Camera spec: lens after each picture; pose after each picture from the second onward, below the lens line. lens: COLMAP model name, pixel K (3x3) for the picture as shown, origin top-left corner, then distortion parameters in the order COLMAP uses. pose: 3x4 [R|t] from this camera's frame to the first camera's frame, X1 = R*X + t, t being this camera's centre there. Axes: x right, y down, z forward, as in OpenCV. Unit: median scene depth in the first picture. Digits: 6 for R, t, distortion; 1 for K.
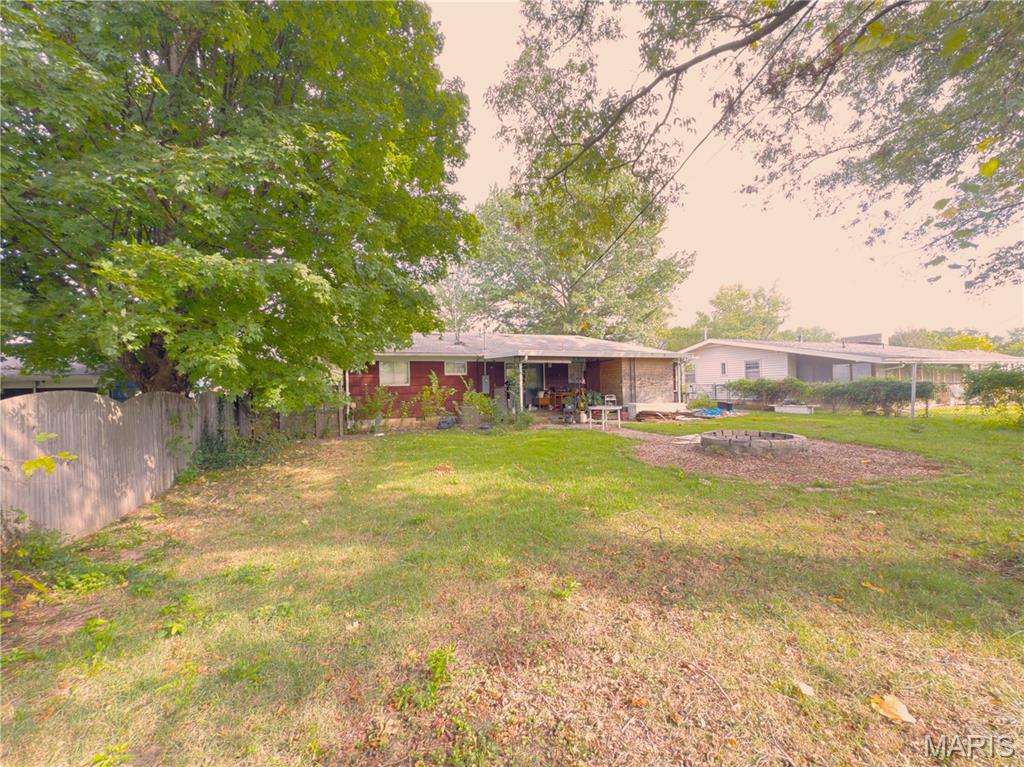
lens RADIAL K [[413.2, 0, 513.6], [0, 413.2, 381.4], [0, 0, 1]] dist [0.000082, 0.000192]
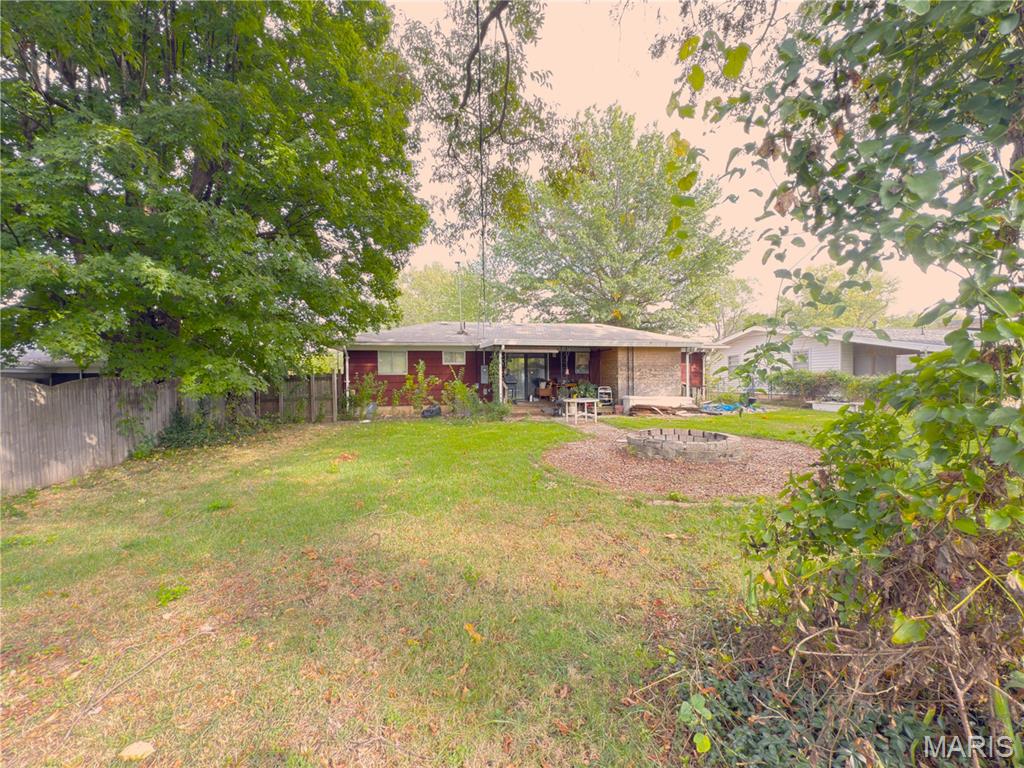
lens RADIAL K [[413.2, 0, 513.6], [0, 413.2, 381.9], [0, 0, 1]] dist [0.000082, 0.000192]
pose [[0.983844, 0.014209, -0.178463, 0.197210], [-0.009610, 0.999600, 0.026611, -0.001201], [0.178769, -0.024466, 0.983587, 0.042646]]
